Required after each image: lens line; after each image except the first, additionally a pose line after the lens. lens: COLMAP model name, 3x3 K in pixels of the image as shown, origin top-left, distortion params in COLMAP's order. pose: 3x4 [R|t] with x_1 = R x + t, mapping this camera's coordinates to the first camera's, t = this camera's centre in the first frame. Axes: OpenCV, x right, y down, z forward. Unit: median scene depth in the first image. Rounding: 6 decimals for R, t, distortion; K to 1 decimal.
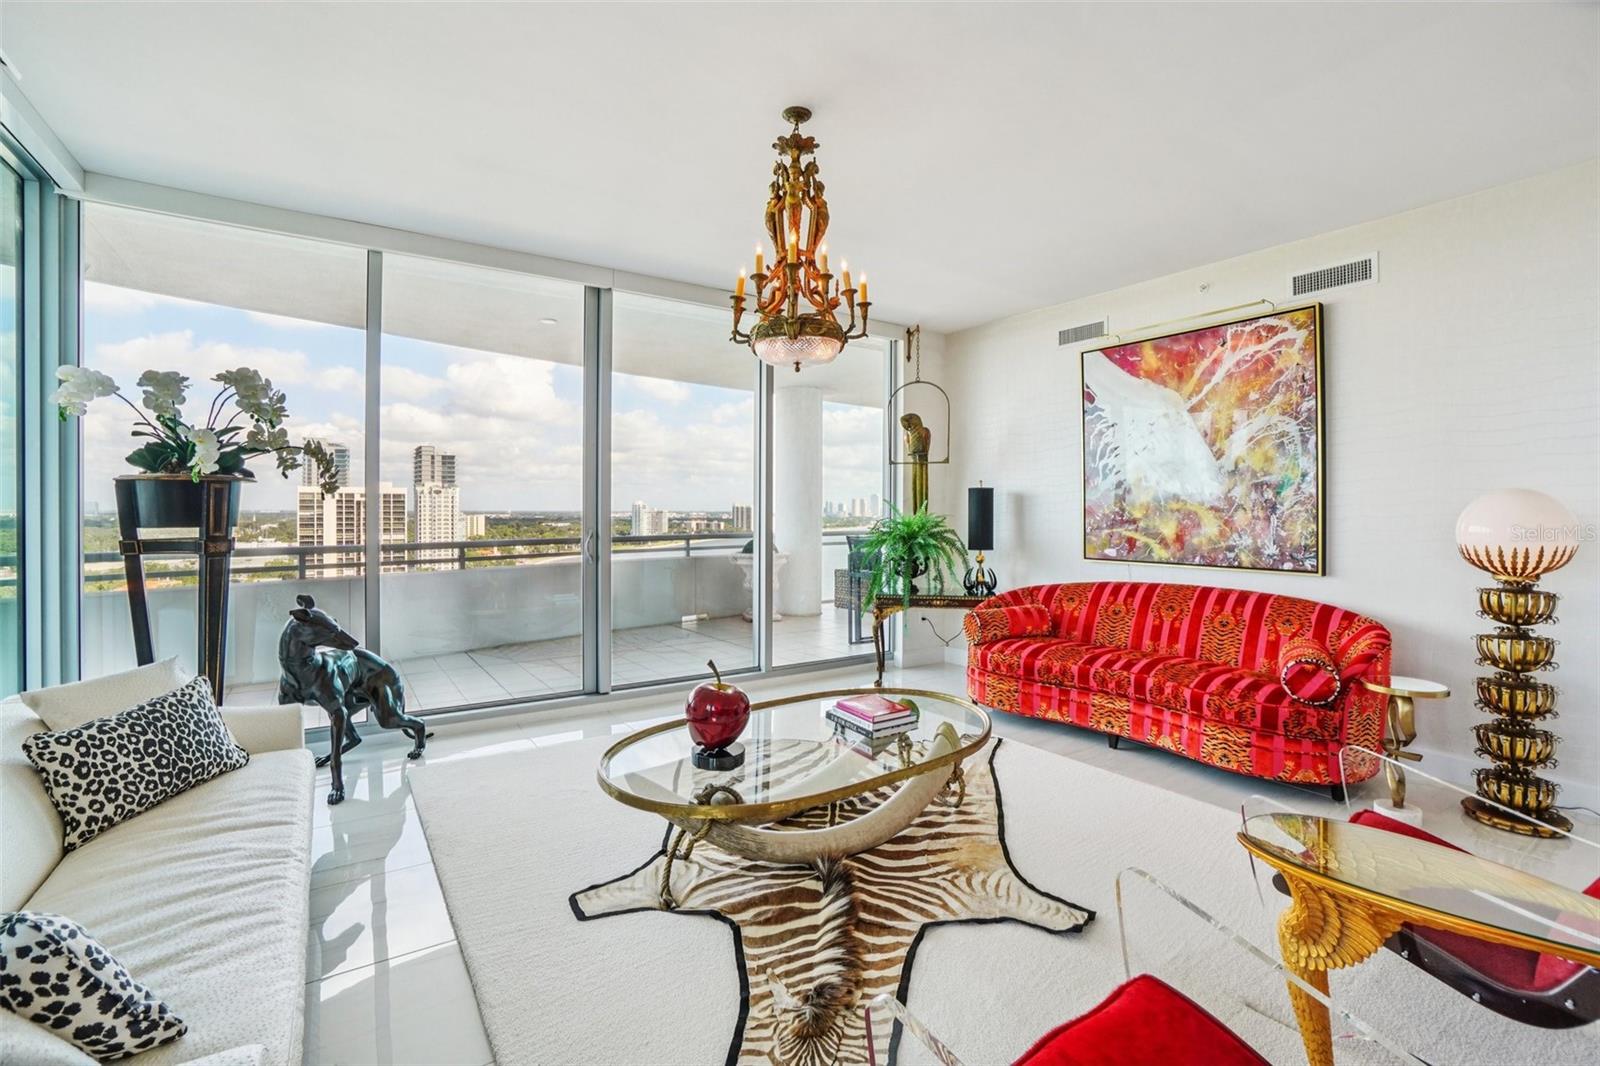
lens RADIAL K [[709.1, 0, 802.9], [0, 709.1, 519.1], [0, 0, 1]] dist [-0.057725, 0.018837]
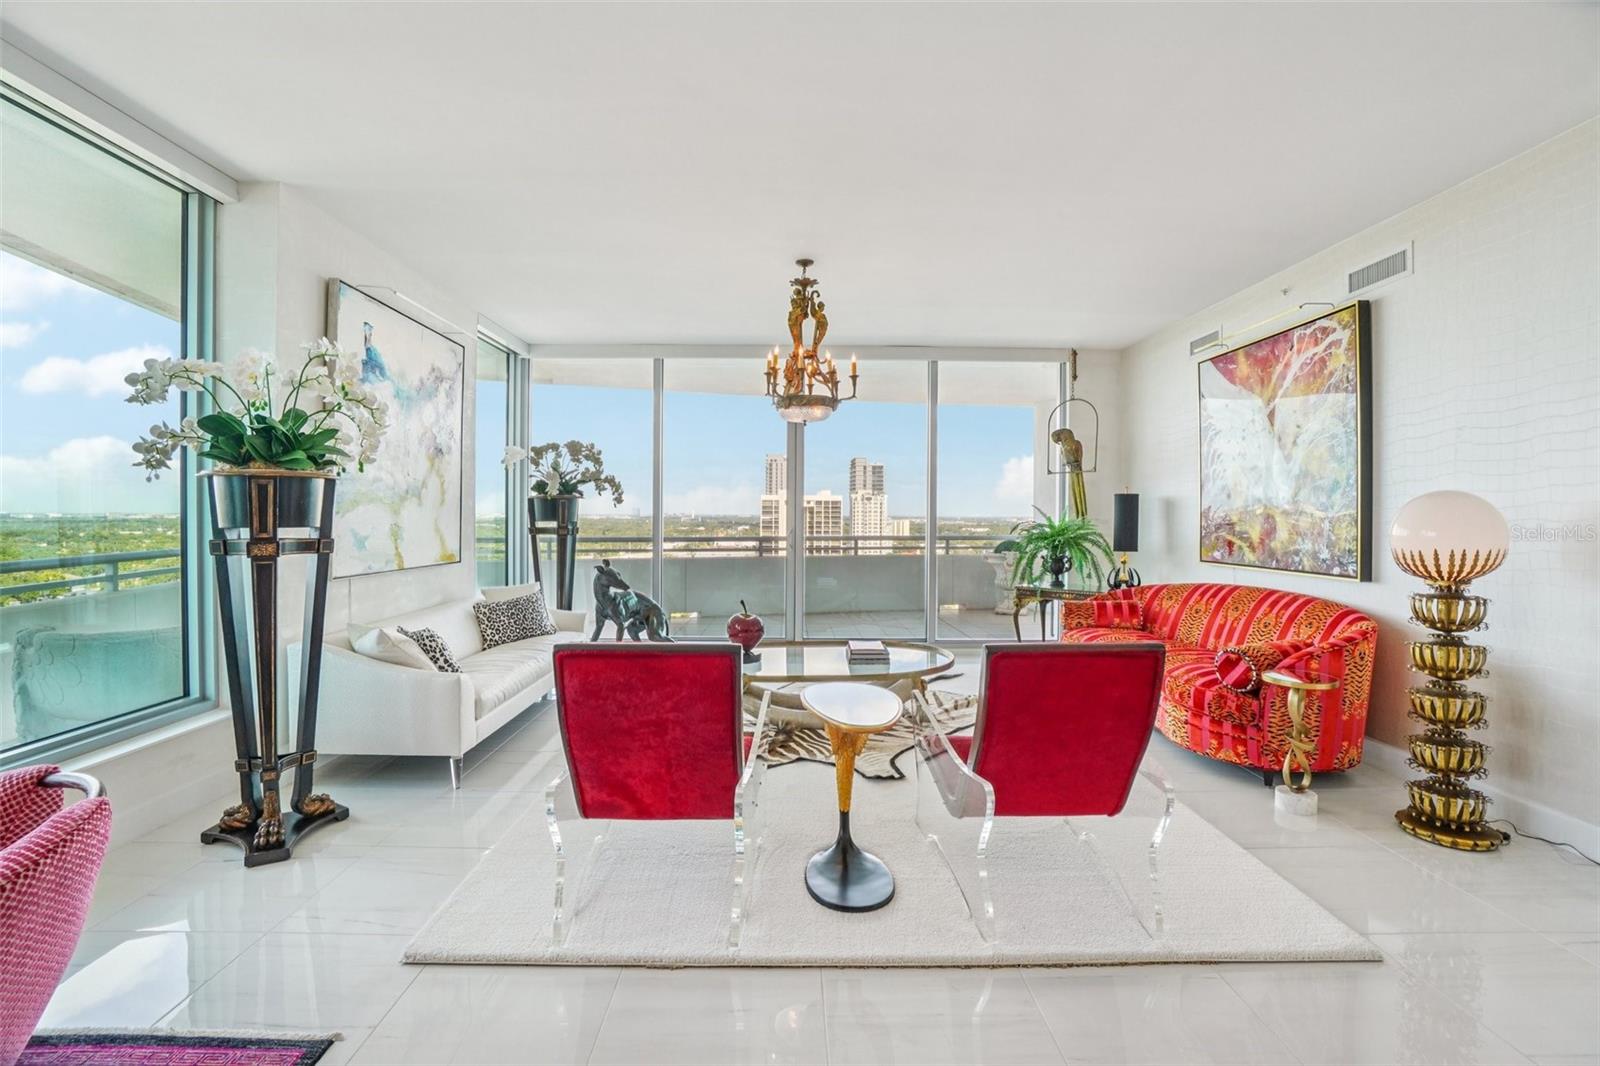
lens RADIAL K [[709.1, 0, 791.4], [0, 709.1, 518.9], [0, 0, 1]] dist [-0.057725, 0.018837]
pose [[0.833639, 0.004392, -0.552292, 0.606814], [-0.009746, 0.999930, -0.006759, 0.008658], [0.552223, 0.011017, 0.833624, -0.245211]]
